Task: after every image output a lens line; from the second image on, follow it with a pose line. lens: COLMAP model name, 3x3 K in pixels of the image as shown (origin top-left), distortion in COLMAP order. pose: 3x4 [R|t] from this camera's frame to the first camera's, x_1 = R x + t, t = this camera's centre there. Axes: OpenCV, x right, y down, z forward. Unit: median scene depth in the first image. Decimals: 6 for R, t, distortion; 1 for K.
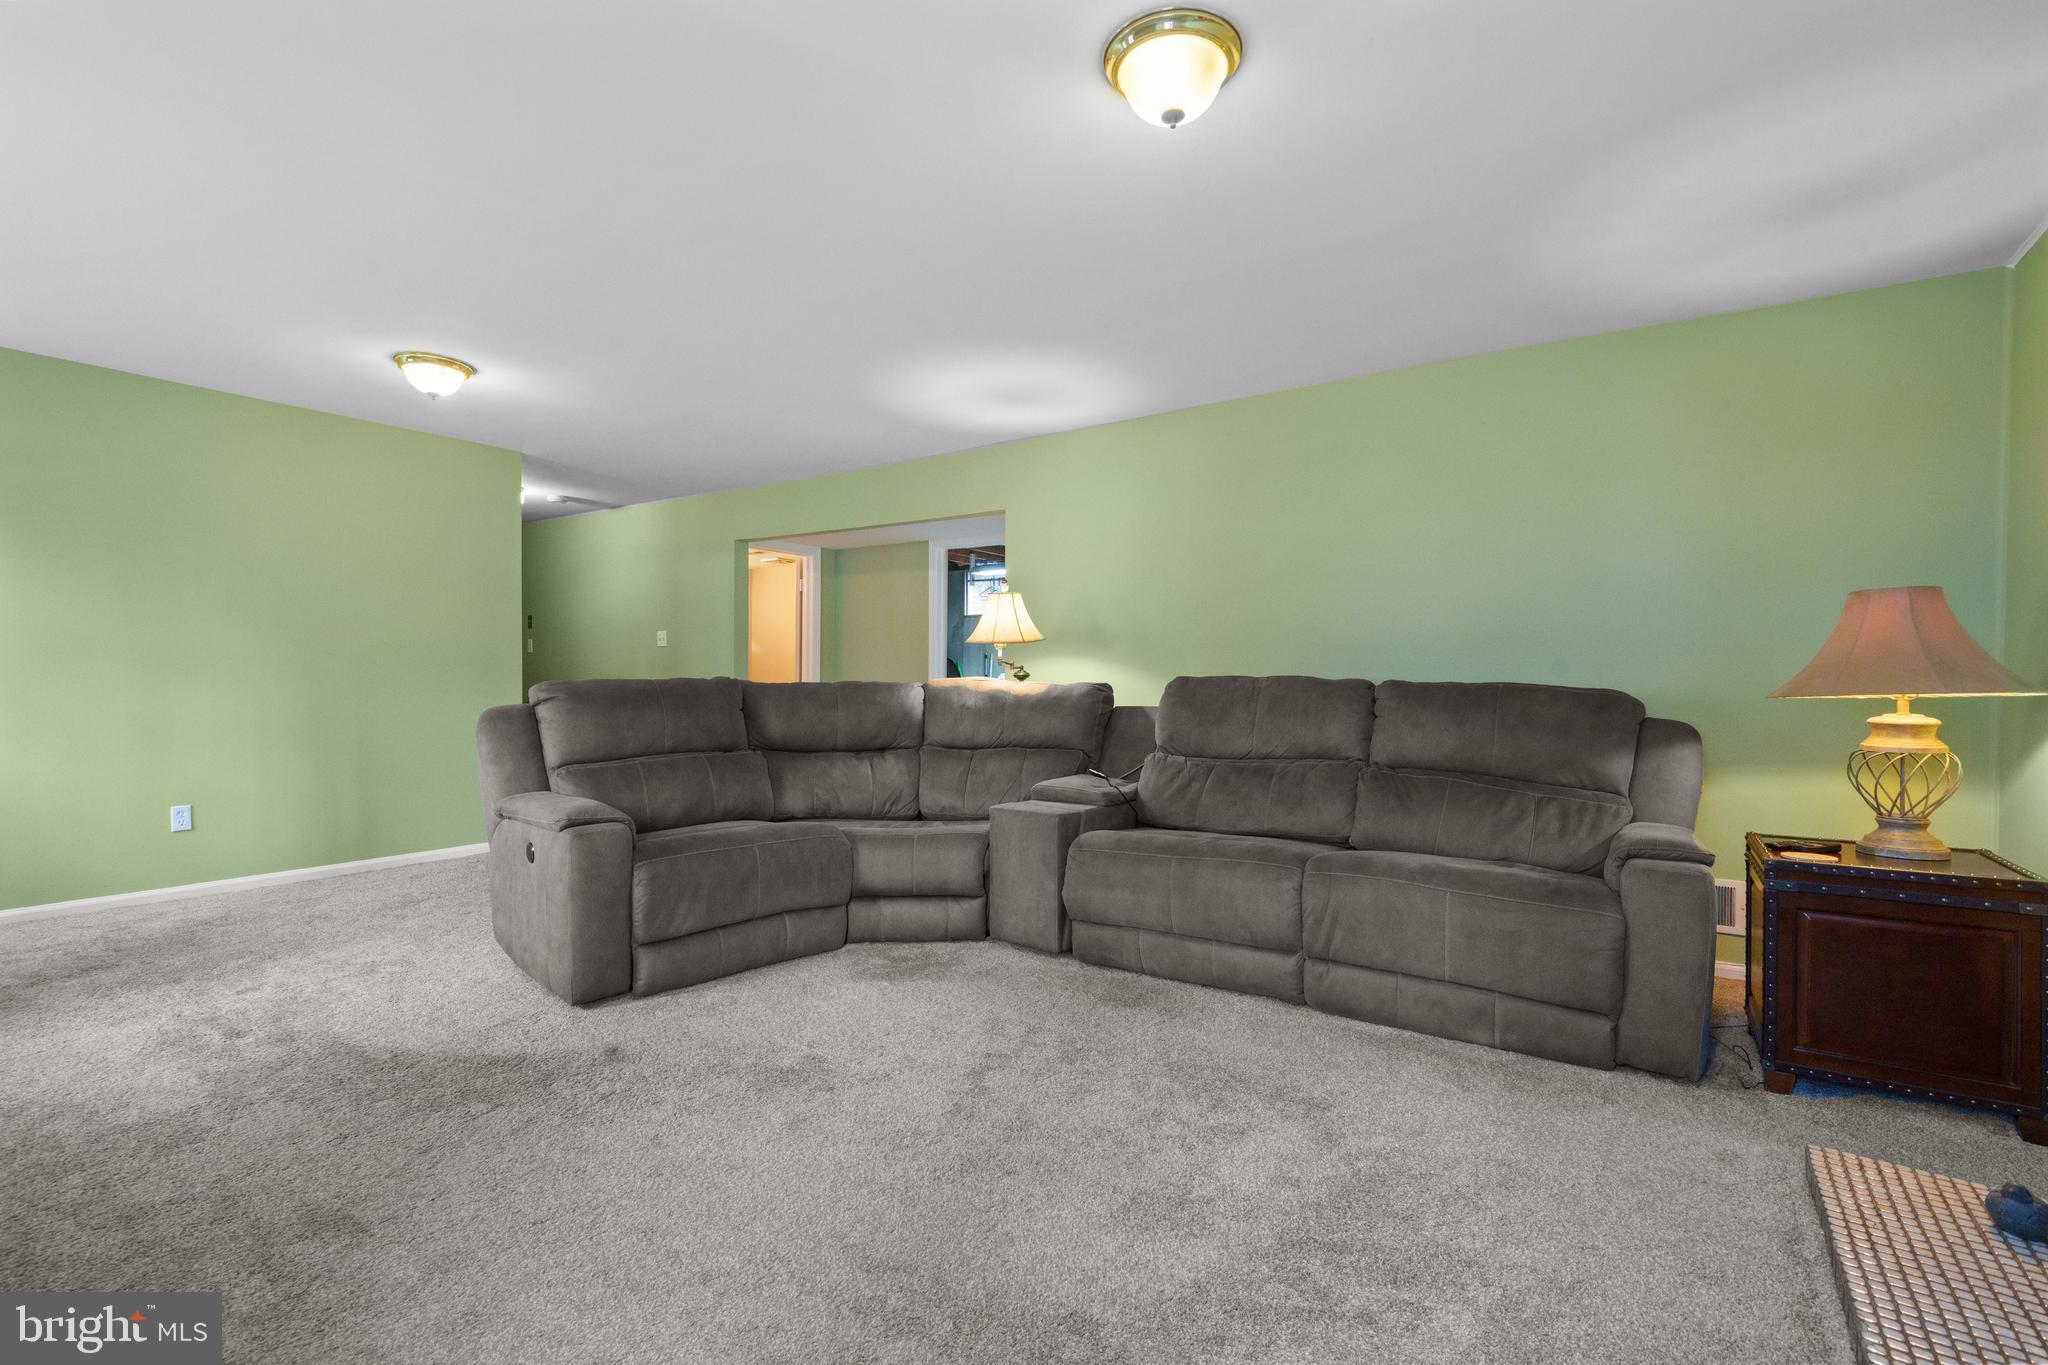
lens RADIAL K [[891.8, 0, 1024.0], [0, 891.8, 682.5], [0, 0, 1]] dist [-0.000221, -0.000045]
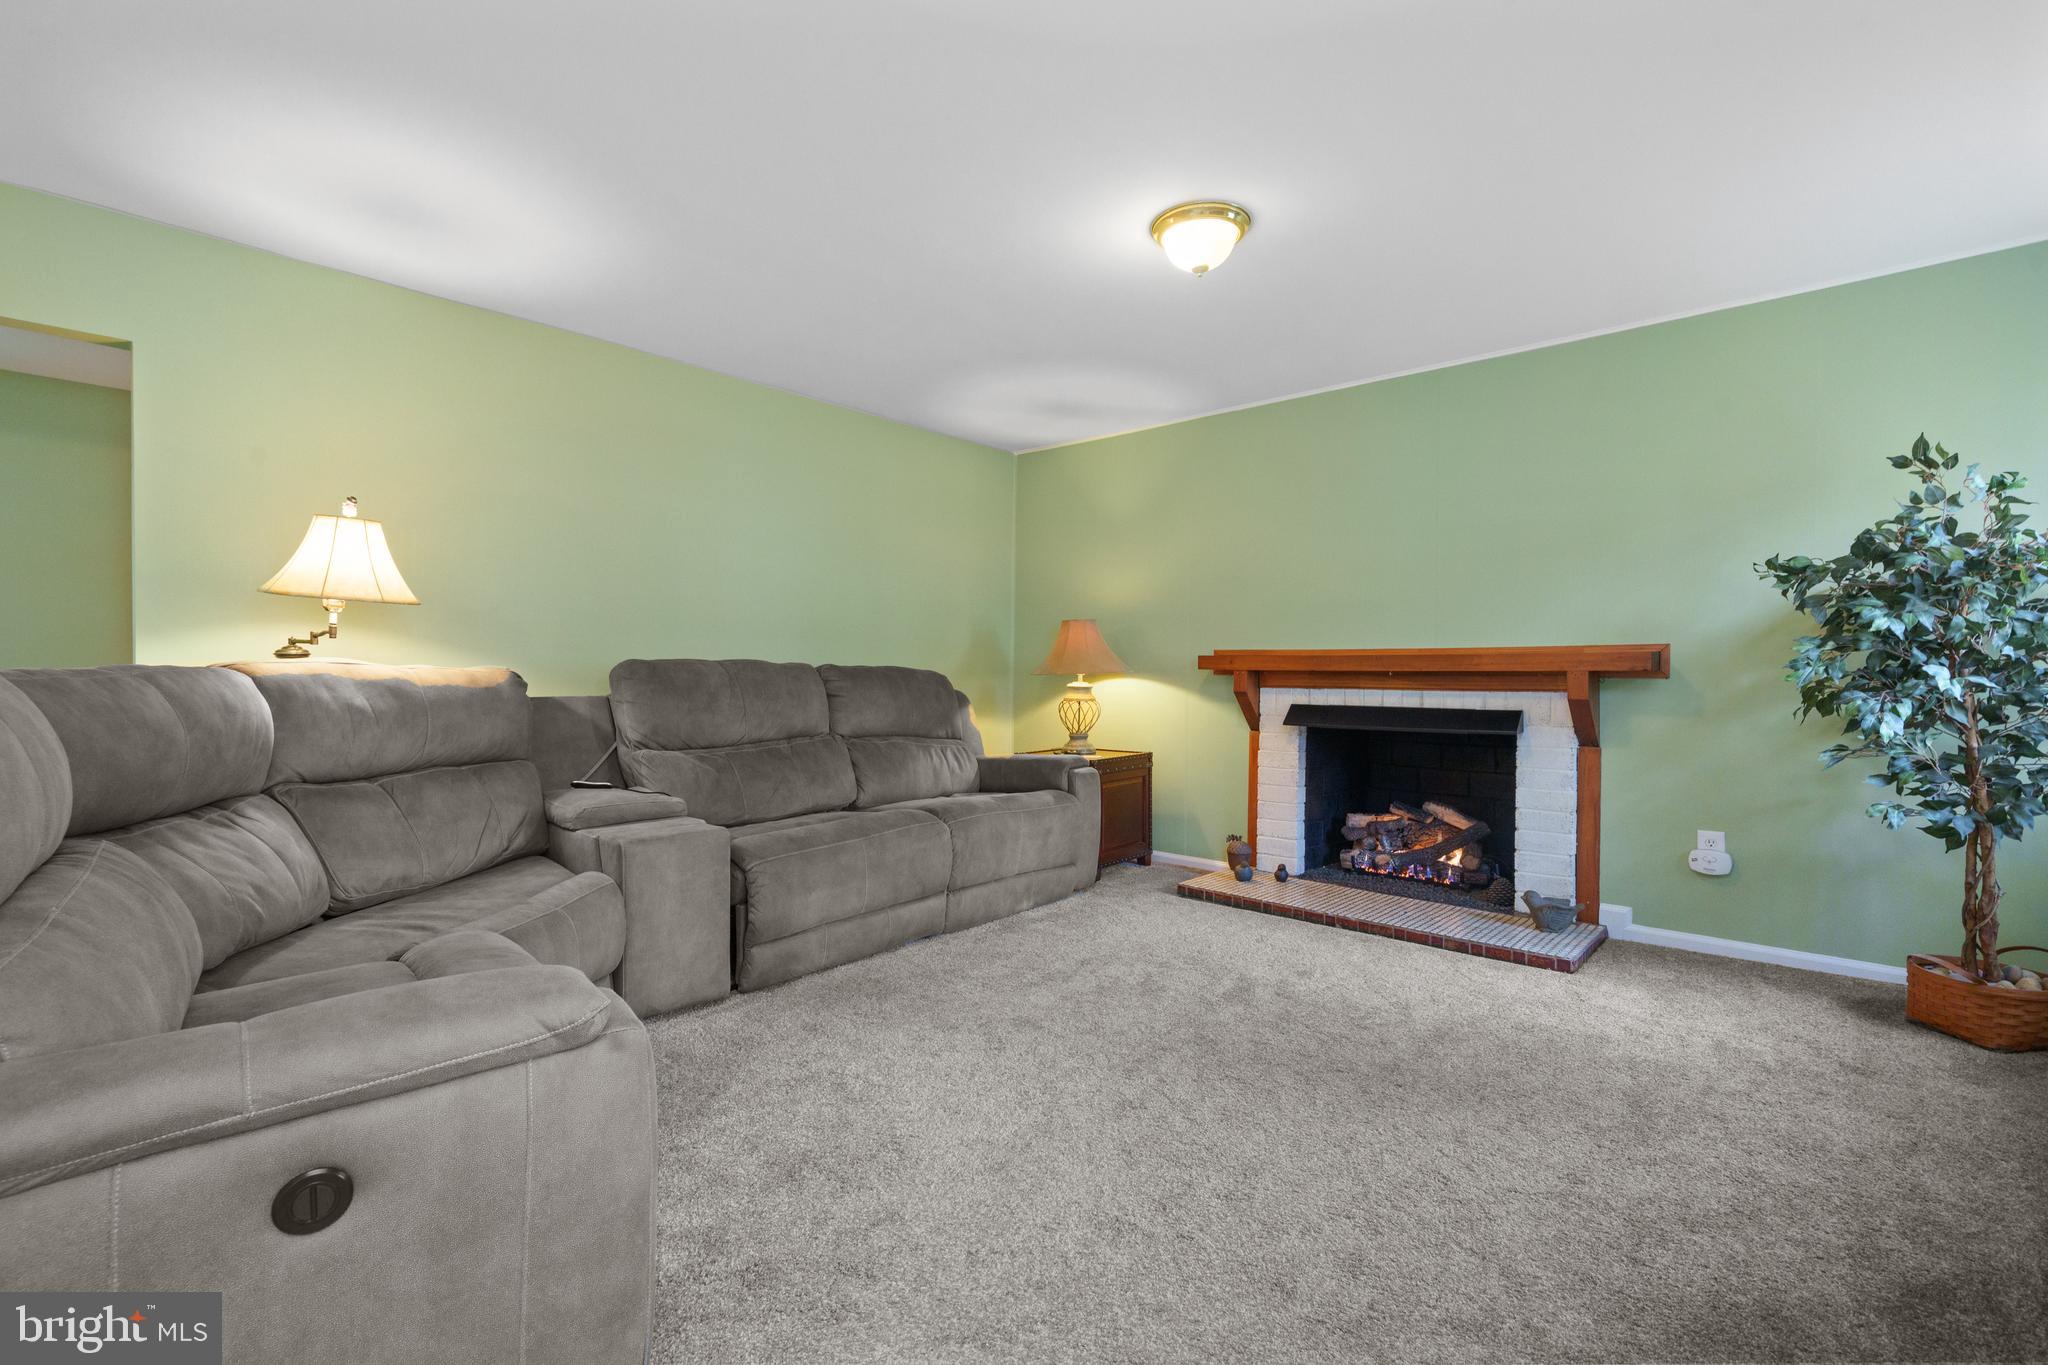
lens RADIAL K [[923.6, 0, 1024.0], [0, 923.6, 682.5], [0, 0, 1]] dist [-0.000337, -0.000074]
pose [[0.122936, -0.023580, 0.992134, -0.765215], [-0.005559, 0.999686, 0.024448, -0.009864], [-0.992399, -0.008521, 0.122766, 0.615452]]
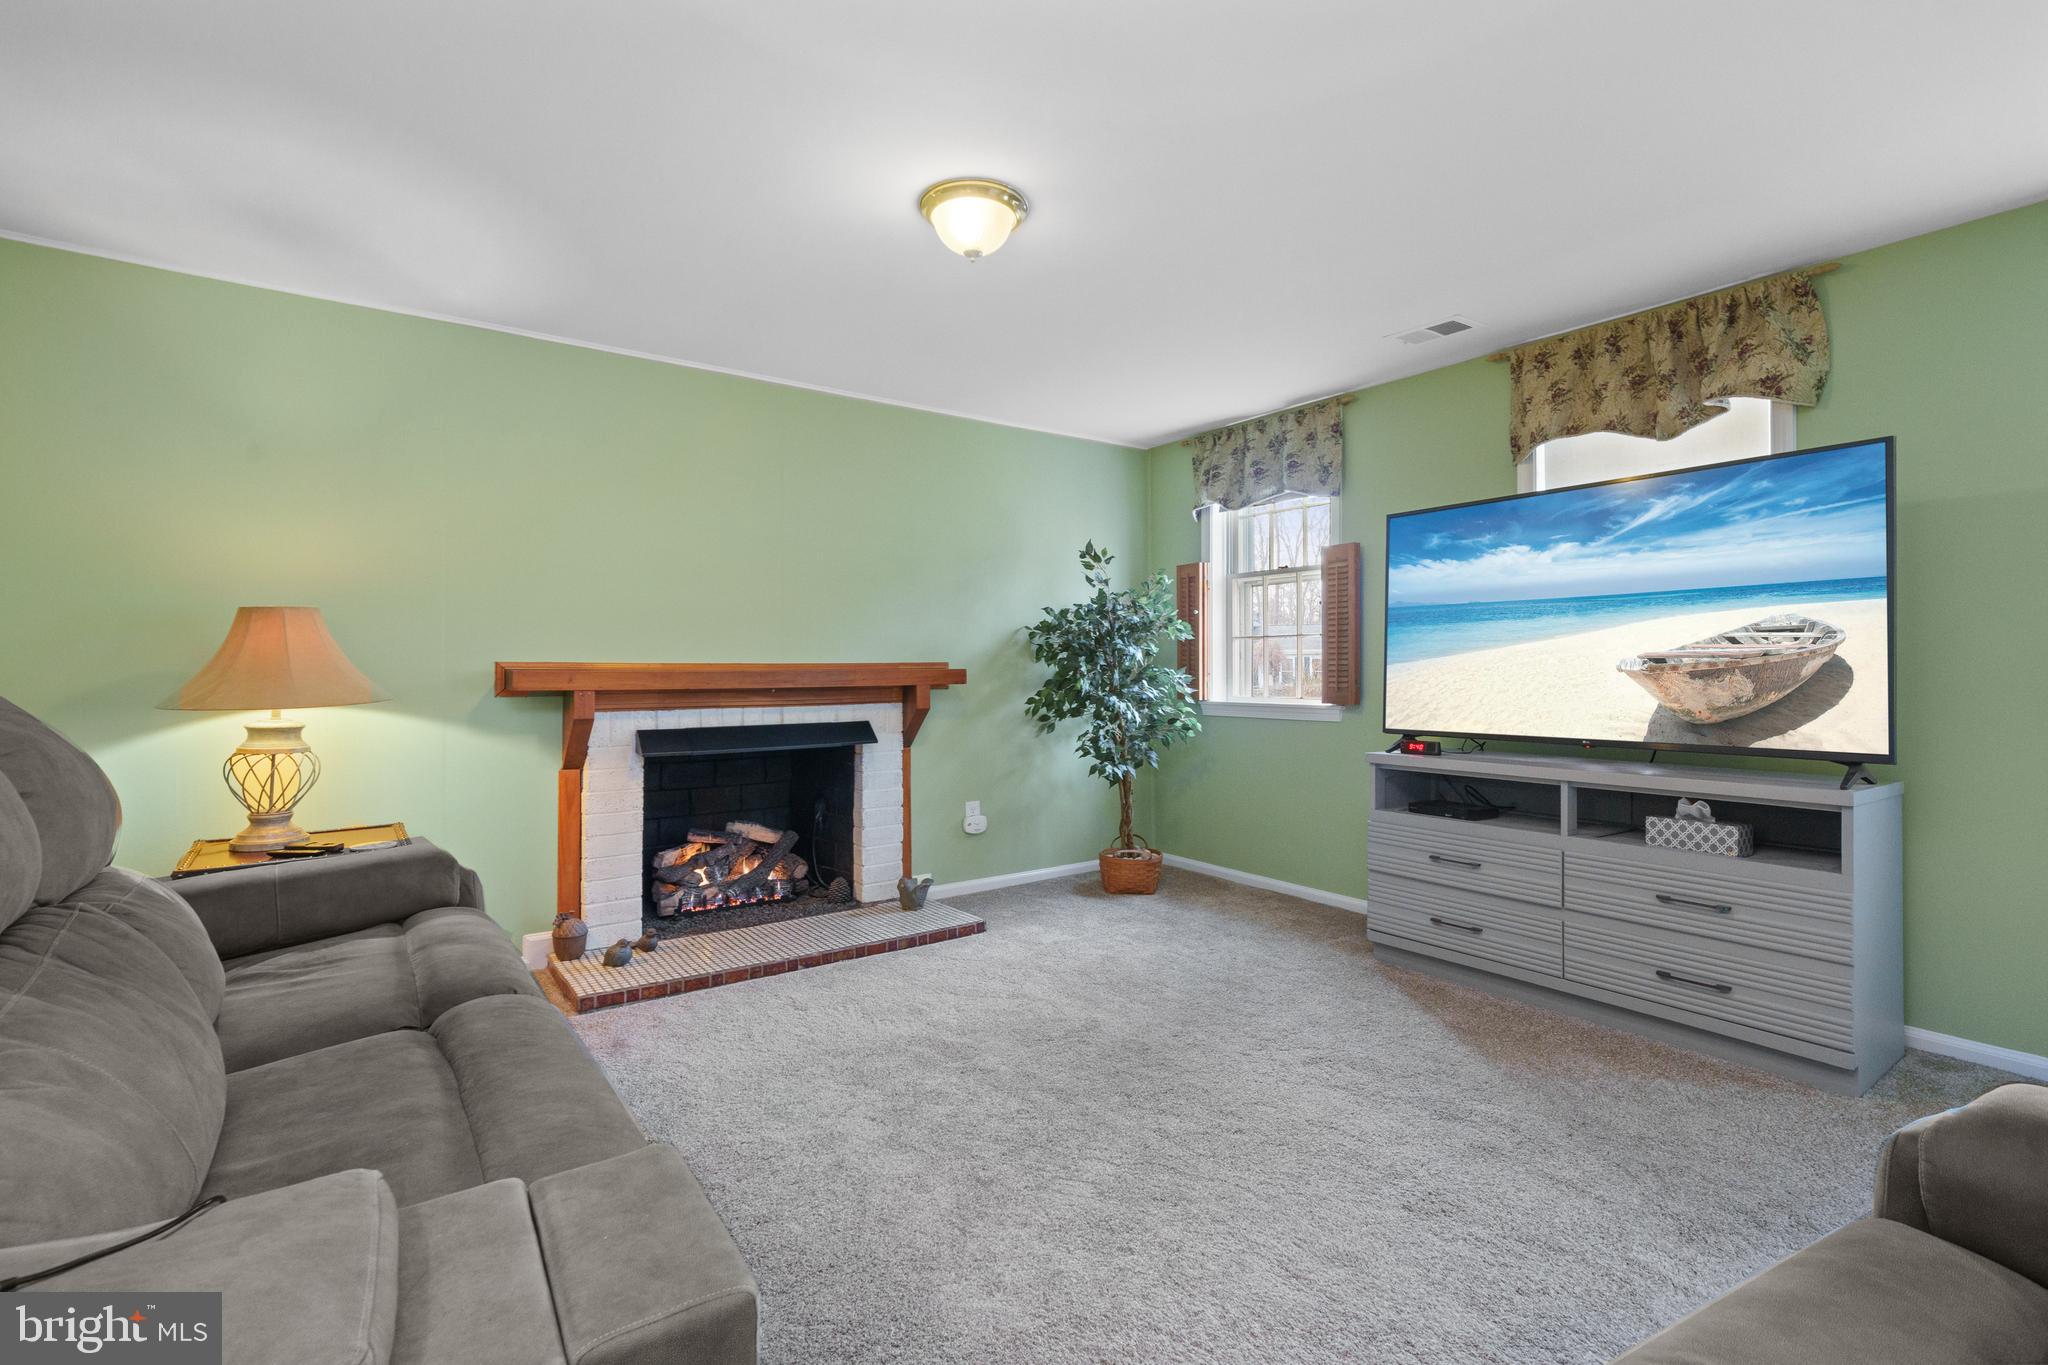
lens RADIAL K [[933.6, 0, 1027.3], [0, 933.6, 659.7], [0, 0, 1]] dist [0.001227, 0.000098]
pose [[-0.947003, -0.008609, 0.321109, -0.196190], [-0.010629, 0.999933, -0.004540, -0.030860], [-0.321049, -0.007713, -0.947031, 1.270367]]
